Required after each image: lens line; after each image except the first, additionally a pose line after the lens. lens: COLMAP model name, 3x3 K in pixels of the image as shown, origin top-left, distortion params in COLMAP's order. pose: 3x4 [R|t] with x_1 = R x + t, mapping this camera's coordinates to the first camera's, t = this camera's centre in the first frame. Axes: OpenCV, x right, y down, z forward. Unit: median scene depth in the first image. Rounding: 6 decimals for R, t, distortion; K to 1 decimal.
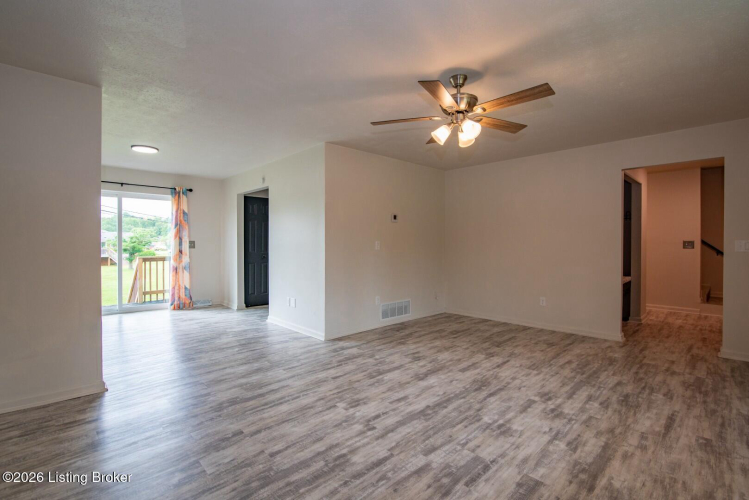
lens RADIAL K [[343.3, 0, 371.9], [0, 343.3, 251.1], [0, 0, 1]] dist [-0.018767, -0.000015]
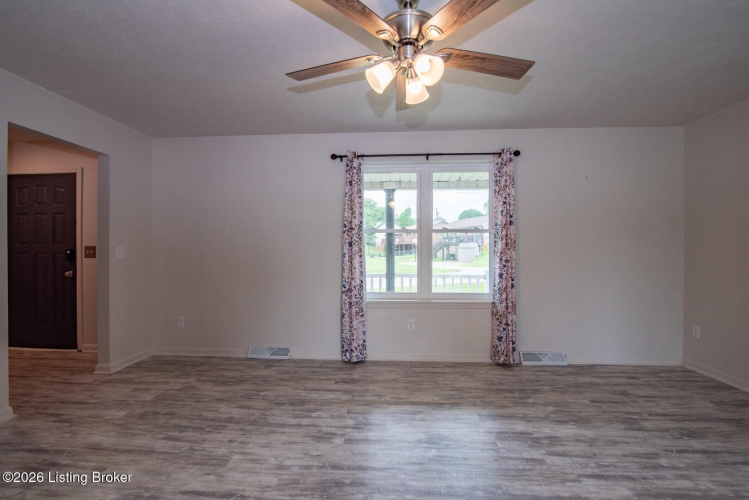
lens RADIAL K [[343.3, 0, 371.9], [0, 343.3, 251.1], [0, 0, 1]] dist [-0.018767, -0.000015]
pose [[-0.676737, -0.001607, 0.736223, -0.185758], [0.014747, 0.999767, 0.015738, -0.034997], [-0.736077, 0.021507, -0.676556, 1.581991]]
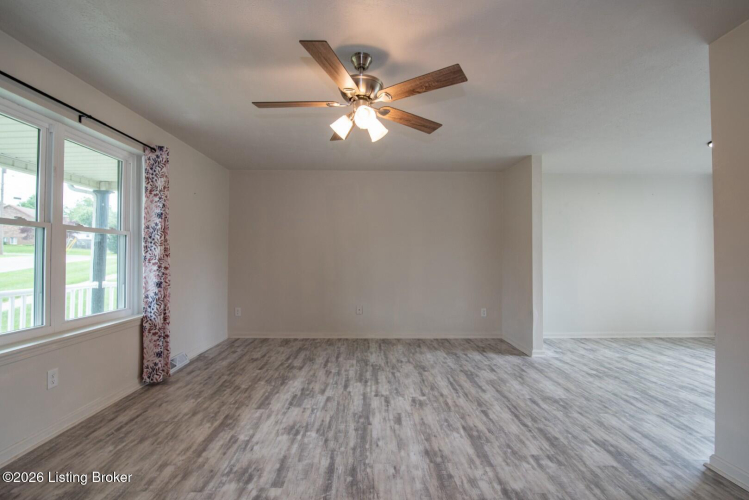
lens RADIAL K [[343.3, 0, 371.9], [0, 343.3, 251.1], [0, 0, 1]] dist [-0.018767, -0.000015]
pose [[-0.680000, -0.015739, -0.733043, 0.897405], [-0.019088, 0.999811, -0.003759, -0.039210], [0.732963, 0.011437, -0.680172, 1.686321]]
